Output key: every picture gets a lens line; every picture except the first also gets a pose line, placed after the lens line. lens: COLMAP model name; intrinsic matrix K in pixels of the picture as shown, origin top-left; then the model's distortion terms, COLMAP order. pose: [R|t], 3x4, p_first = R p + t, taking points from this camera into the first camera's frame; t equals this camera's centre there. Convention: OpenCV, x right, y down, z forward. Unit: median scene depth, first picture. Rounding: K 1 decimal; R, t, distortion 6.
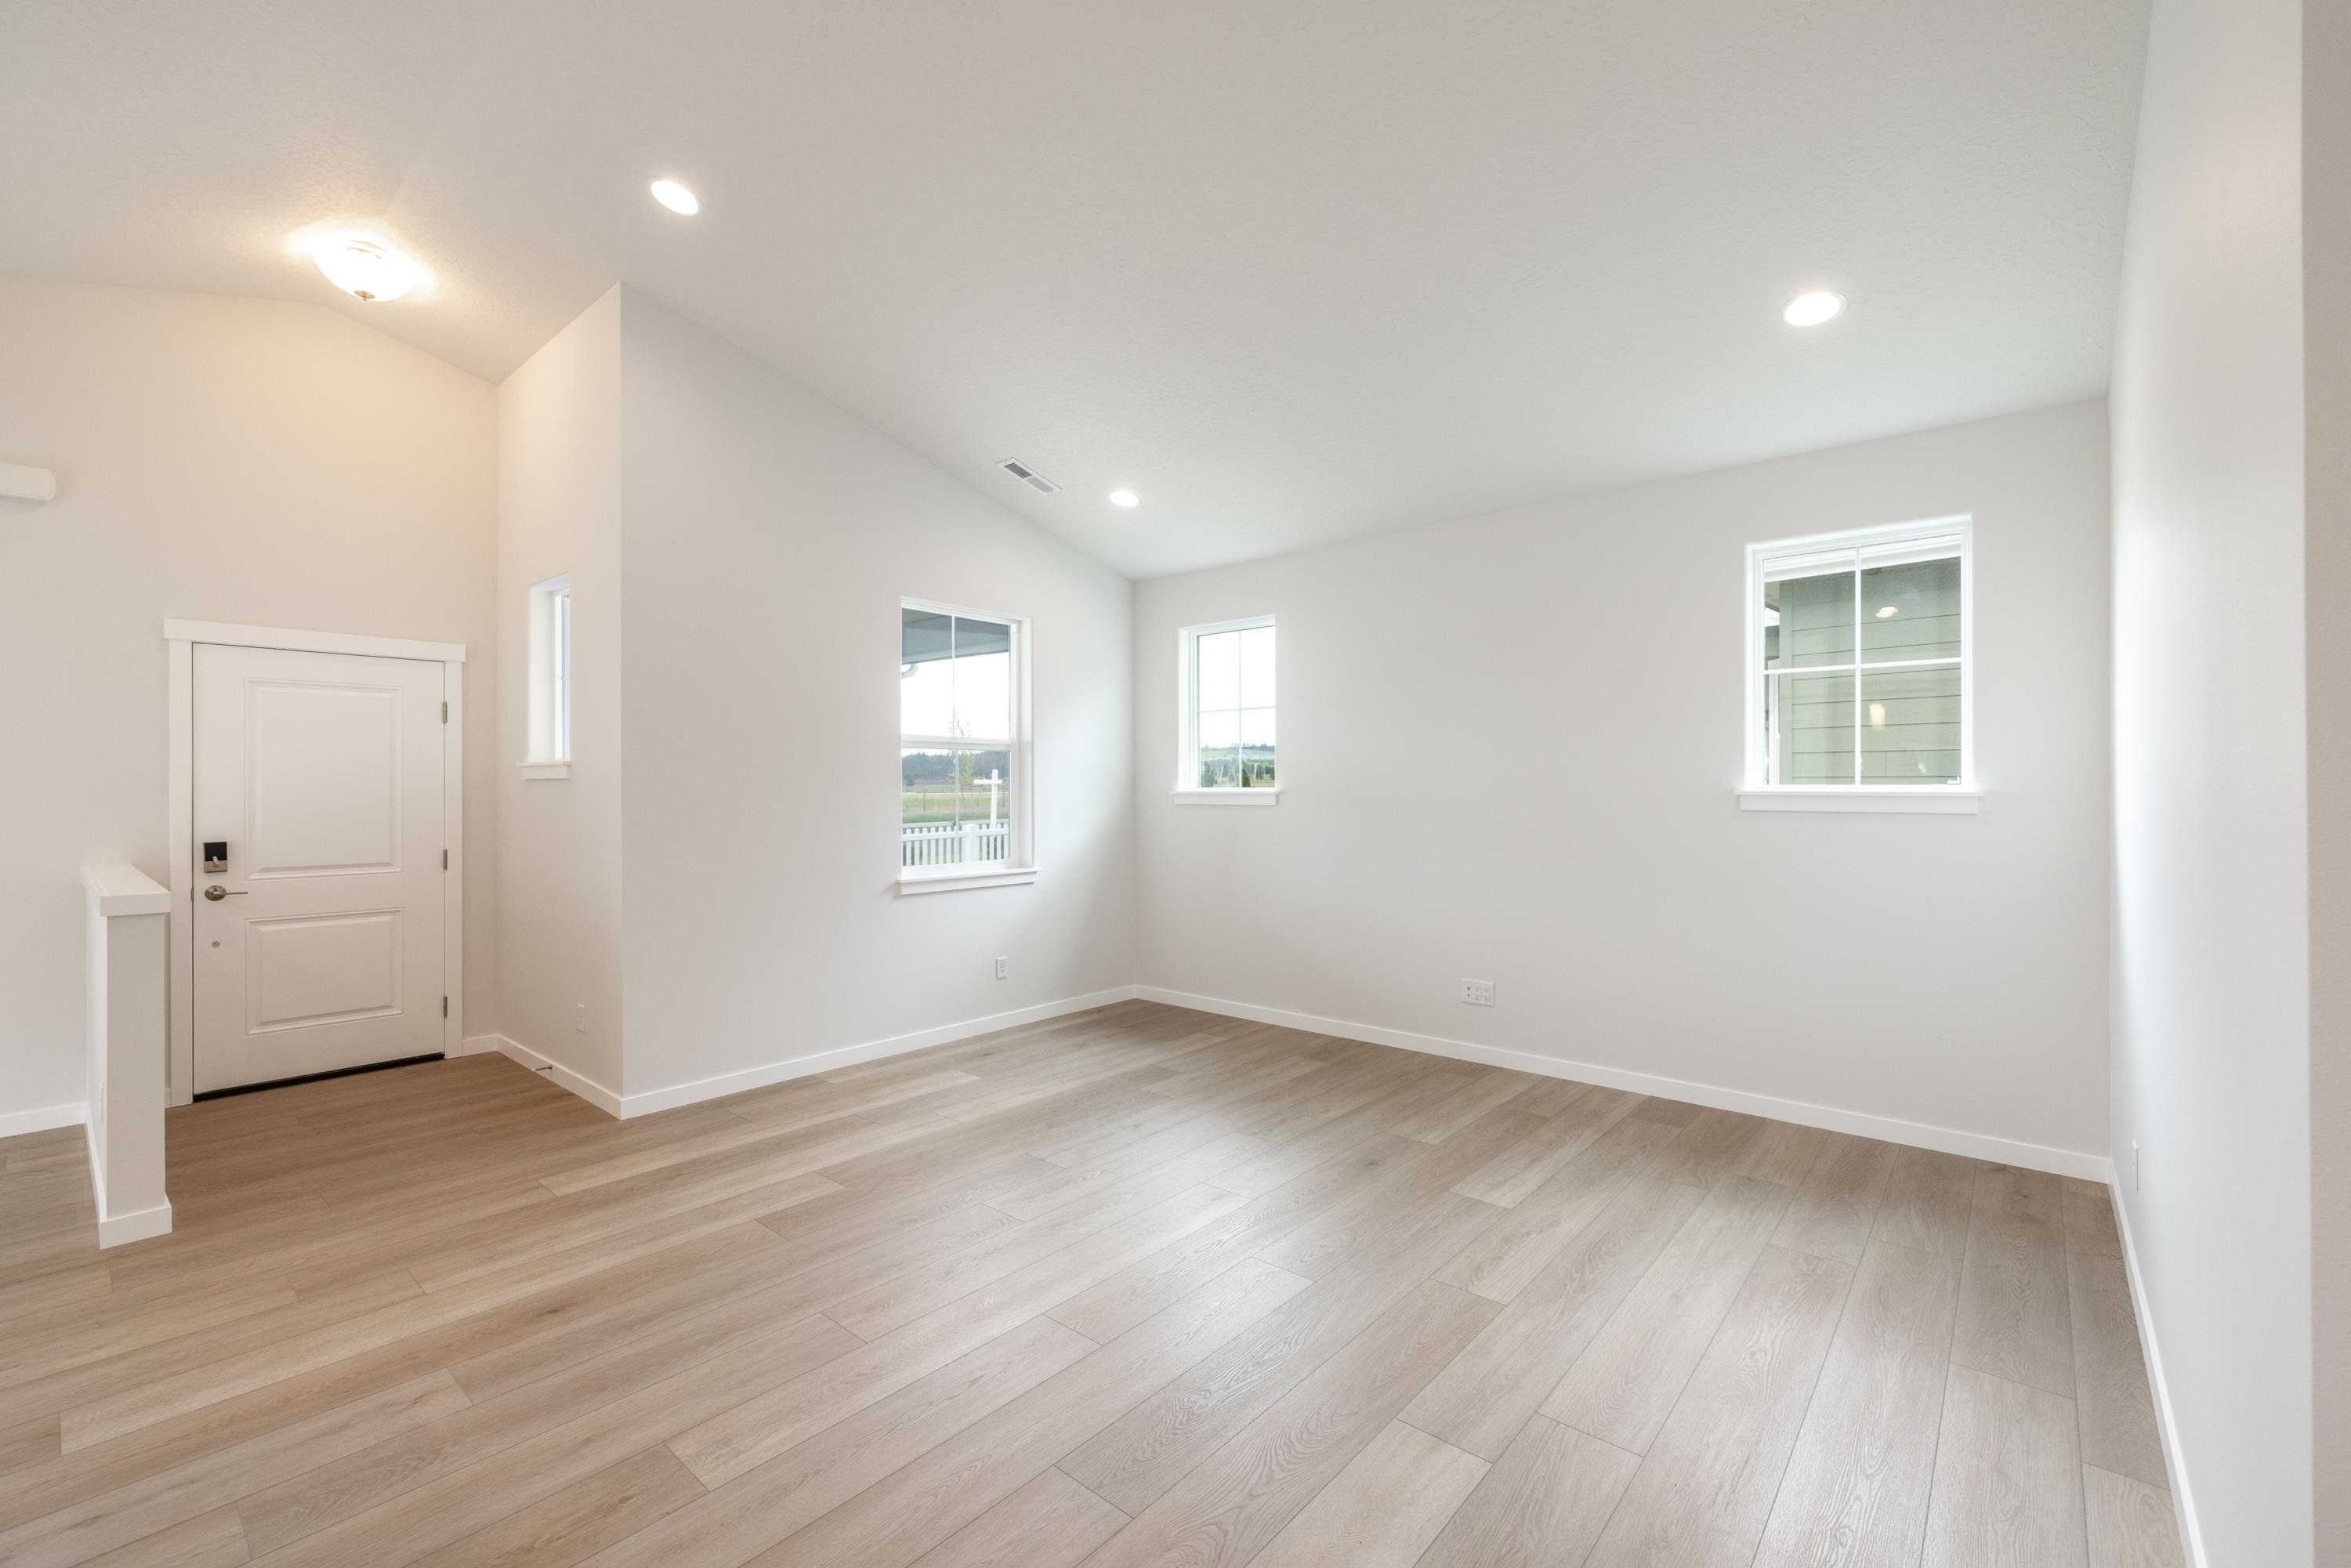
lens RADIAL K [[986.0, 0, 1177.2], [0, 986.0, 777.8], [0, 0, 1]] dist [-0.000521, 0.000066]
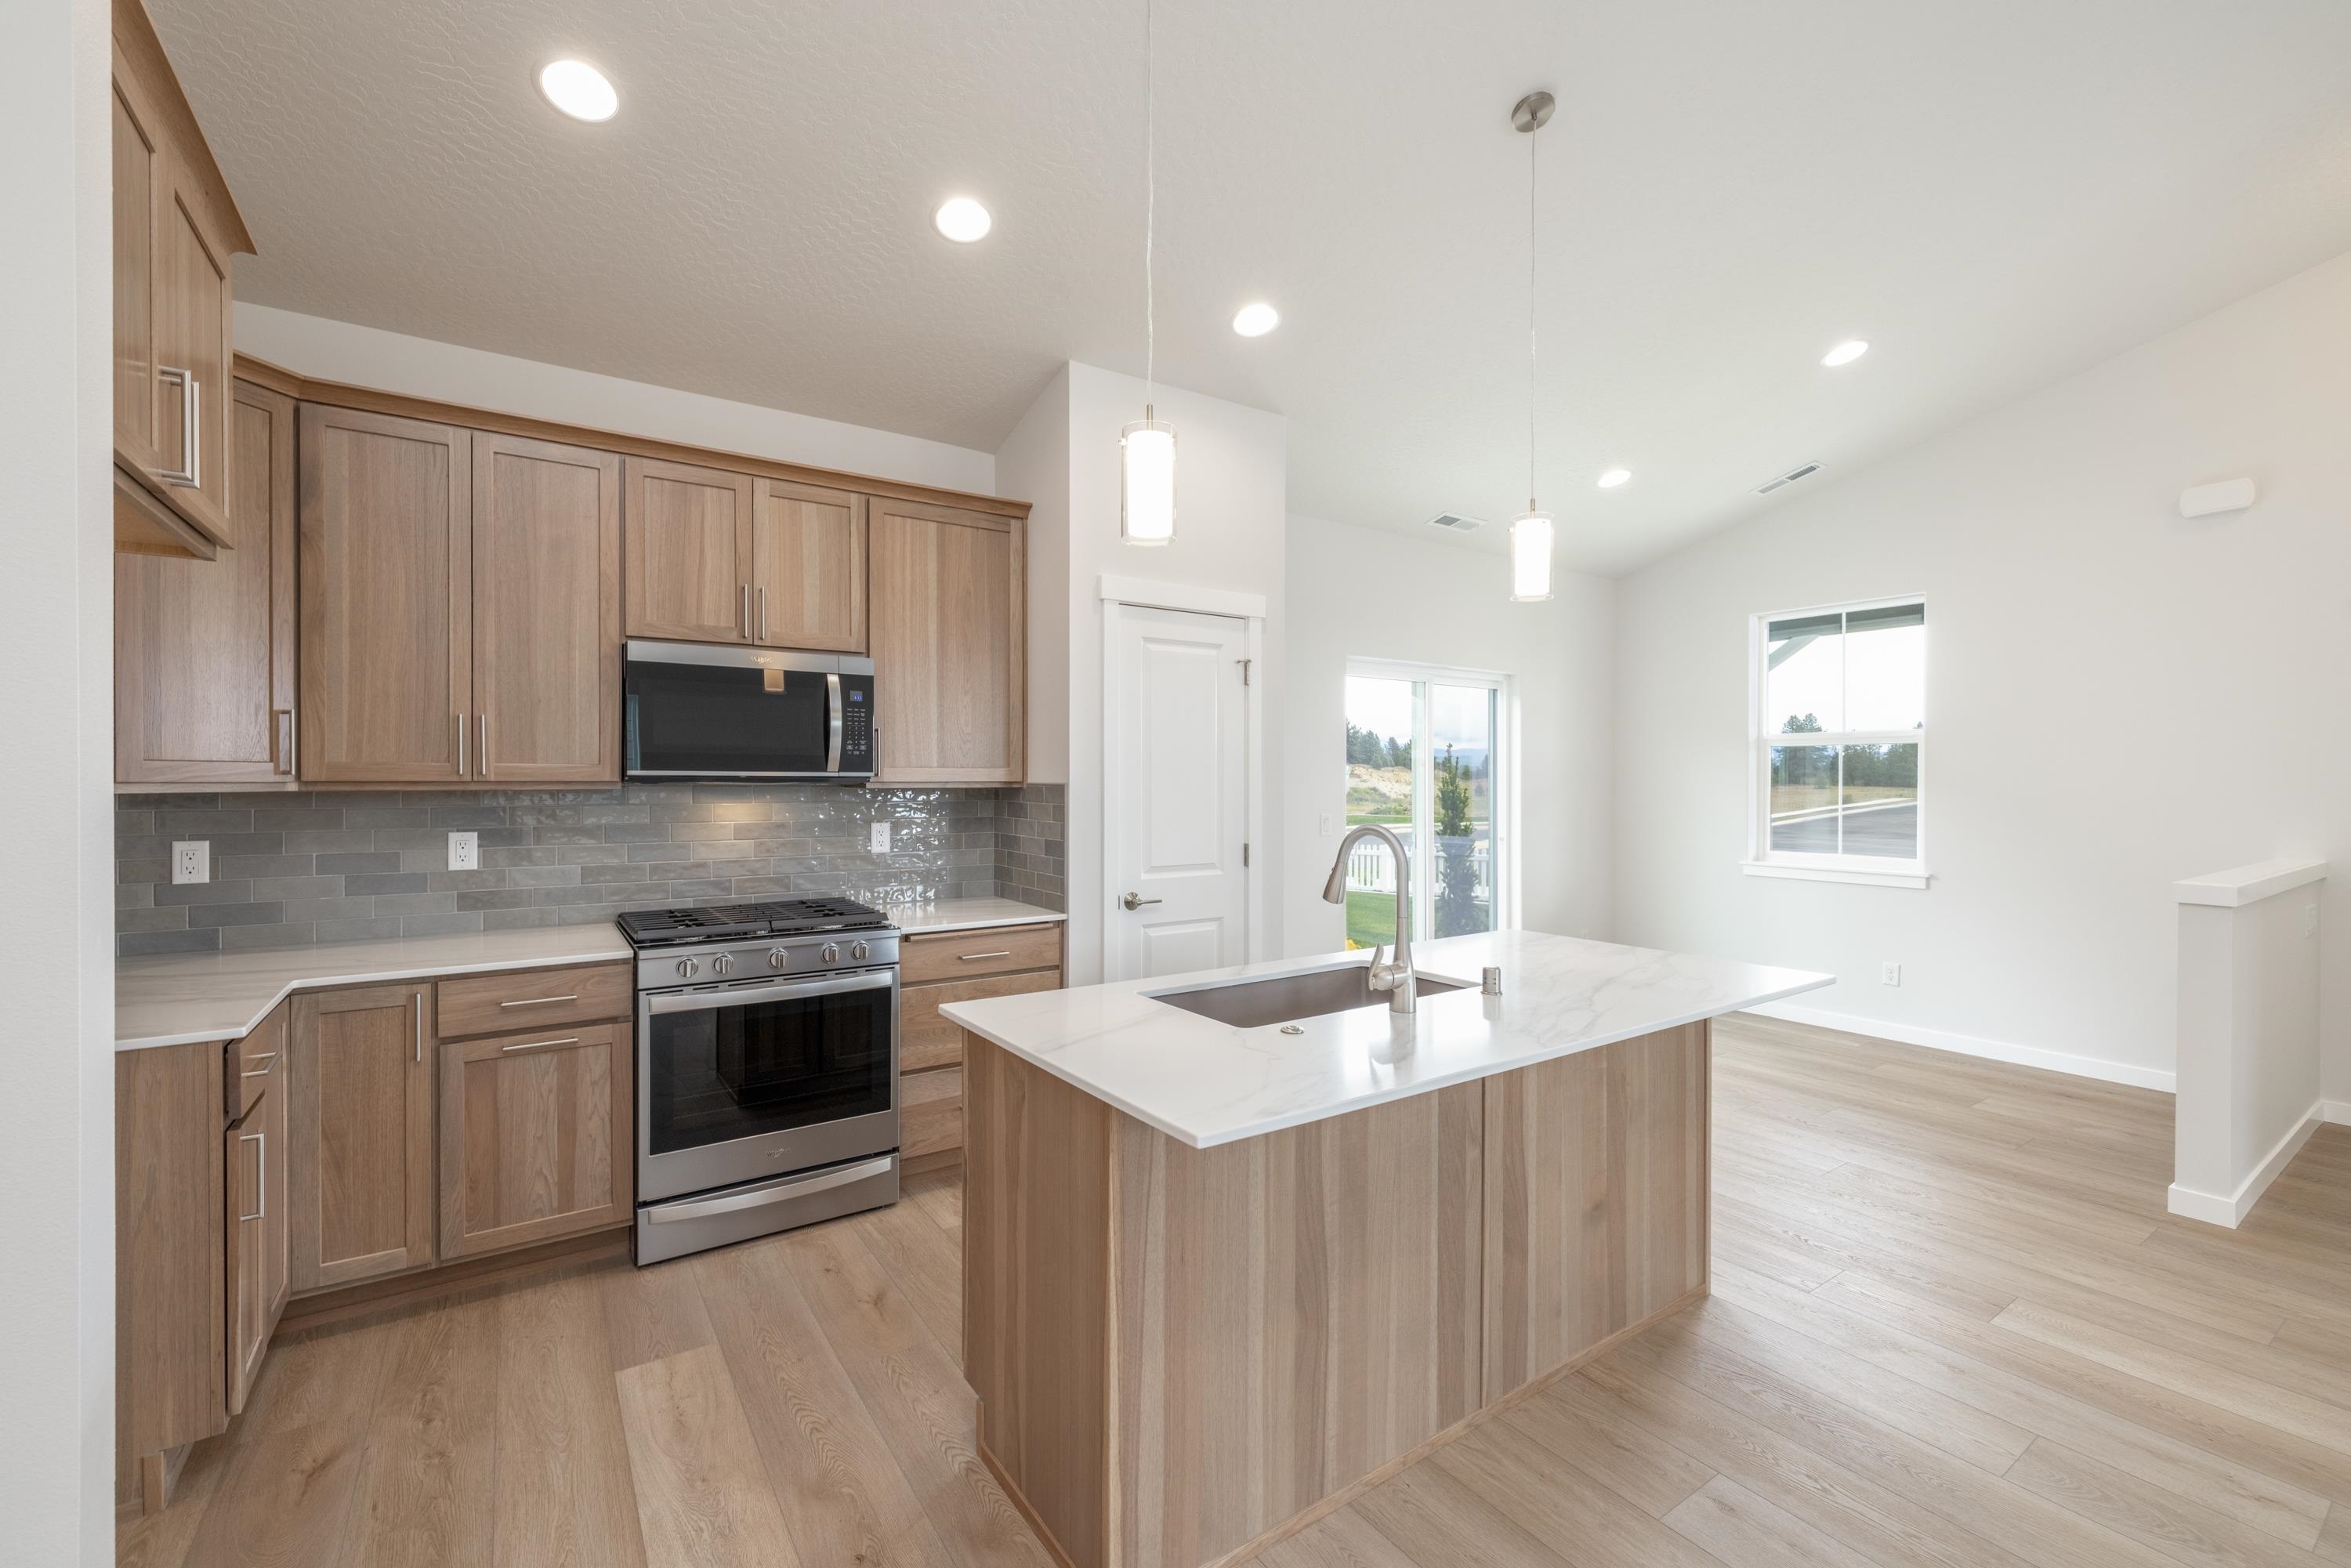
lens RADIAL K [[986.0, 0, 1176.9], [0, 986.0, 786.1], [0, 0, 1]] dist [-0.000521, 0.000066]
pose [[-0.252613, 0.010792, -0.967507, 0.253752], [0.004780, 0.999940, 0.009905, -0.000727], [0.967556, -0.002123, -0.252650, 0.268944]]
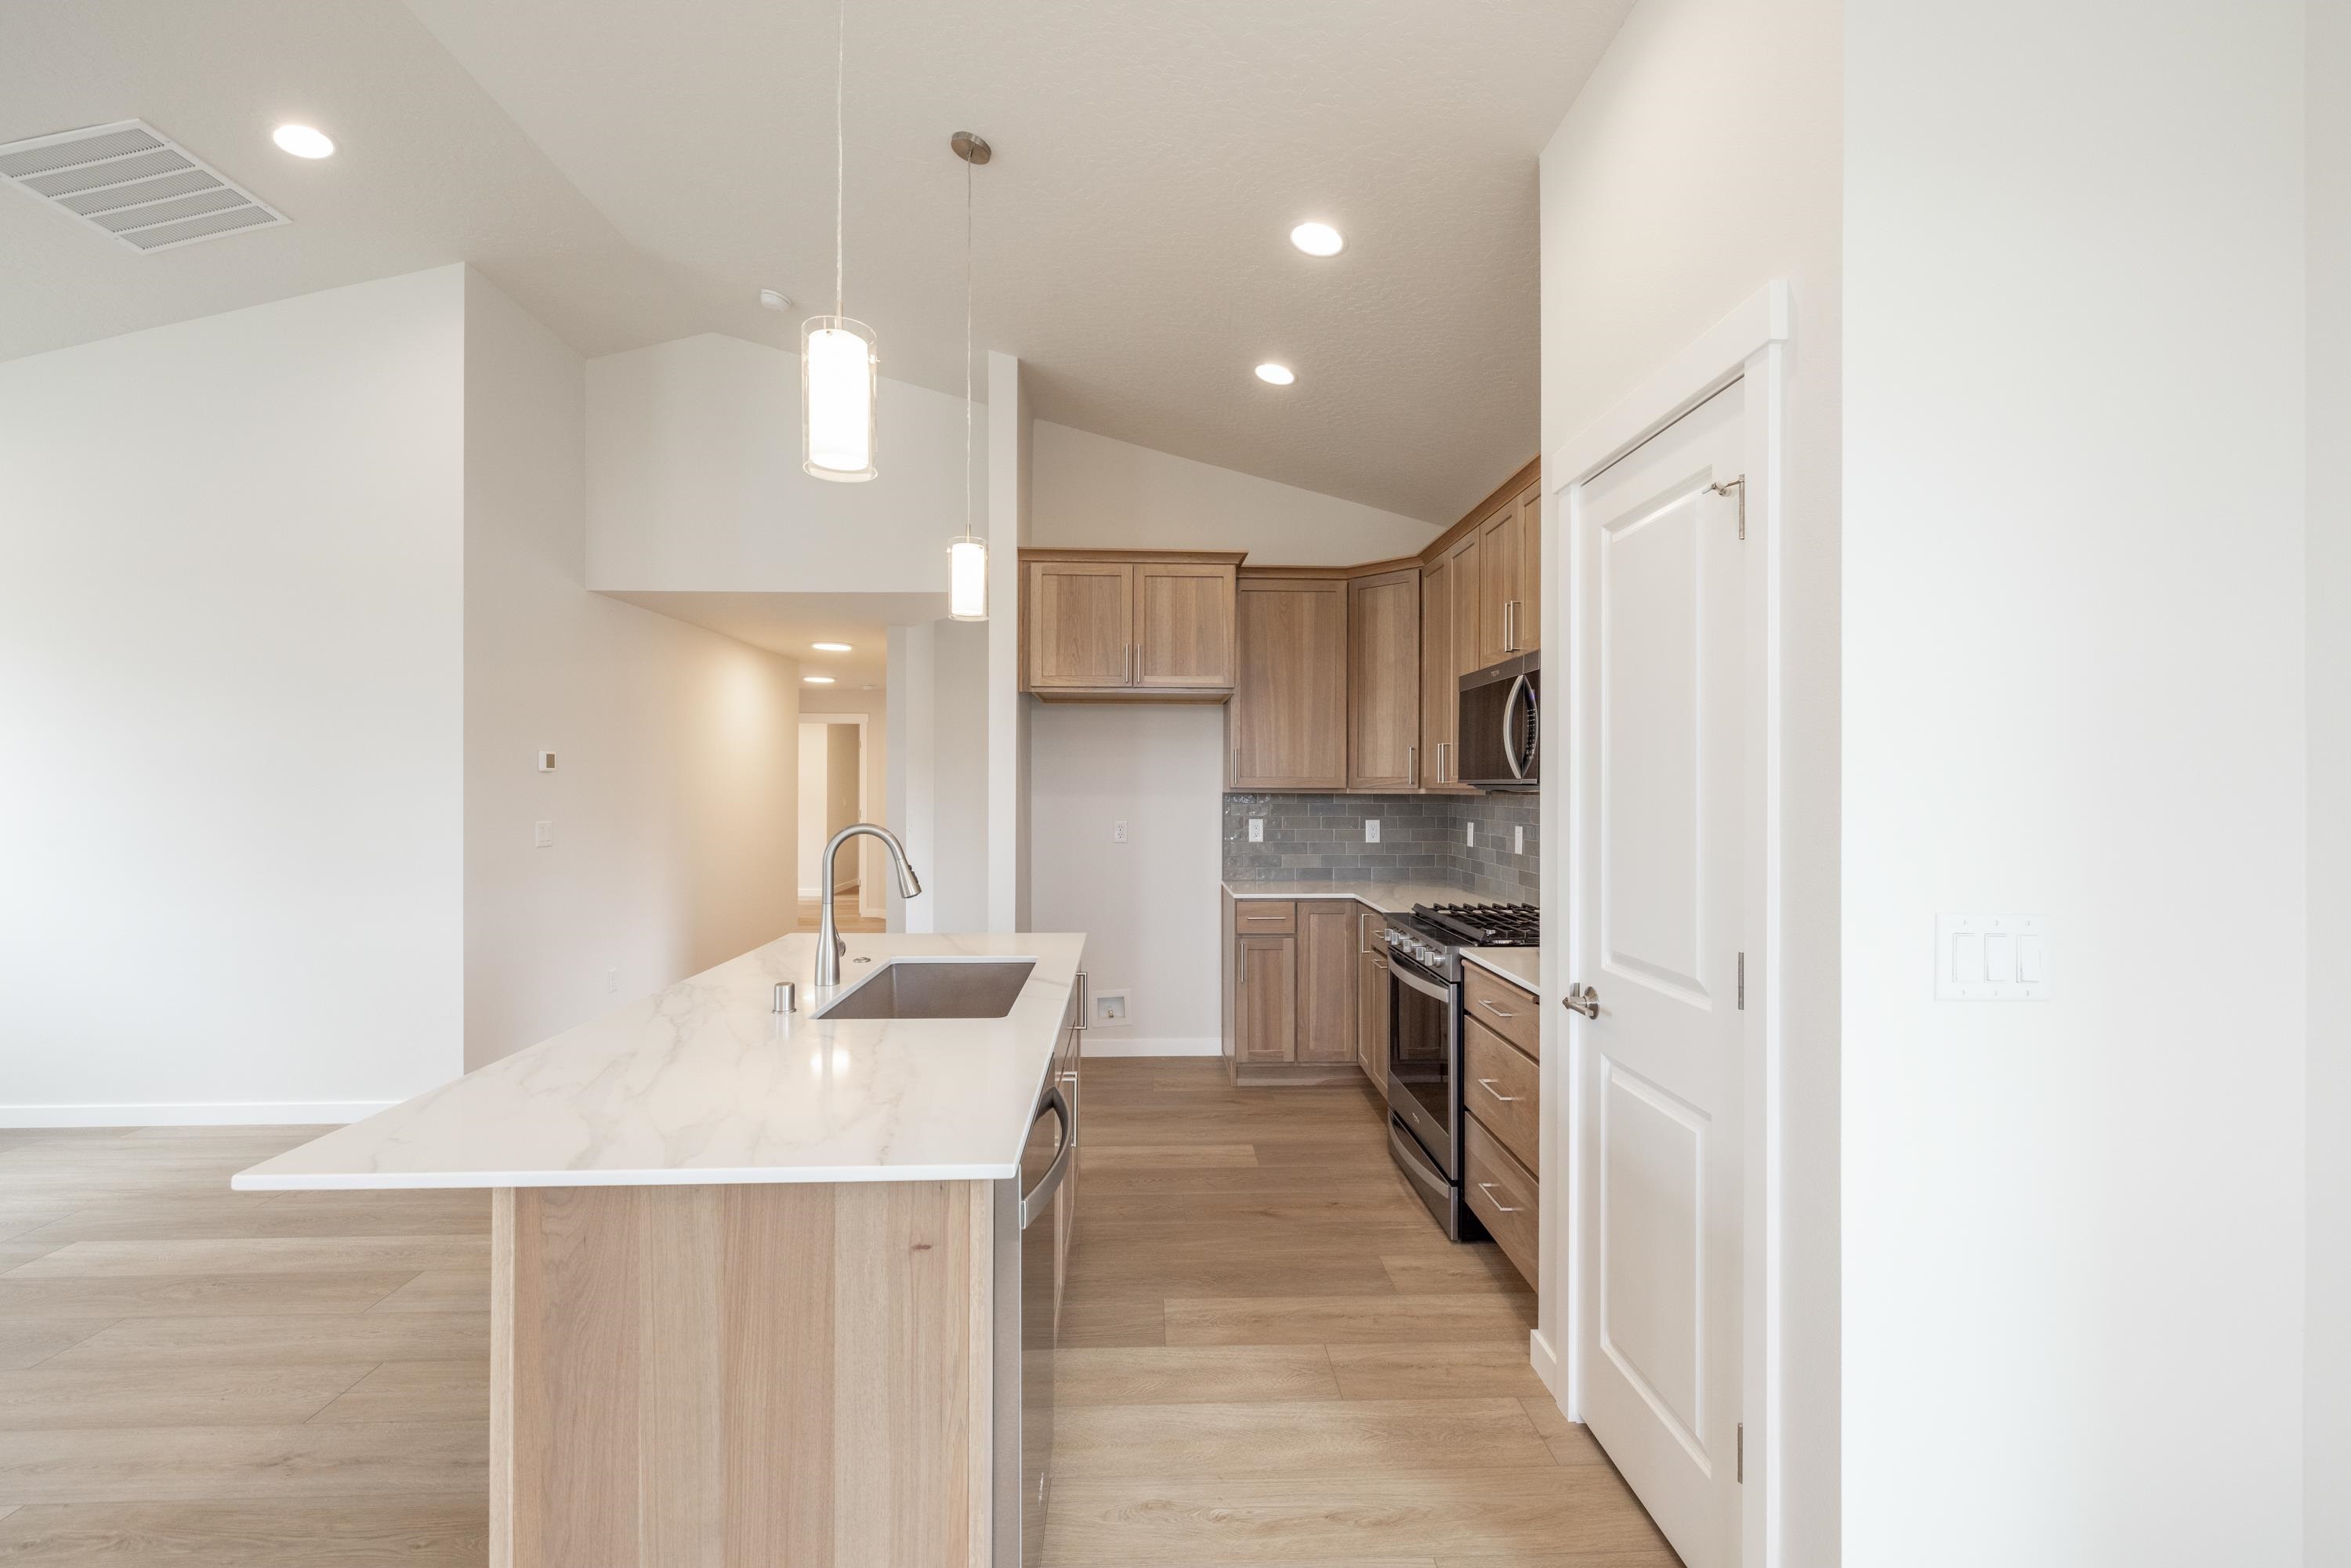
lens RADIAL K [[986.0, 0, 1195.9], [0, 986.0, 789.2], [0, 0, 1]] dist [-0.000521, 0.000066]
pose [[-0.694994, 0.000520, 0.719015, -1.517987], [-0.002735, 0.999991, -0.003367, 0.009324], [-0.719010, -0.004307, -0.694986, 0.647528]]
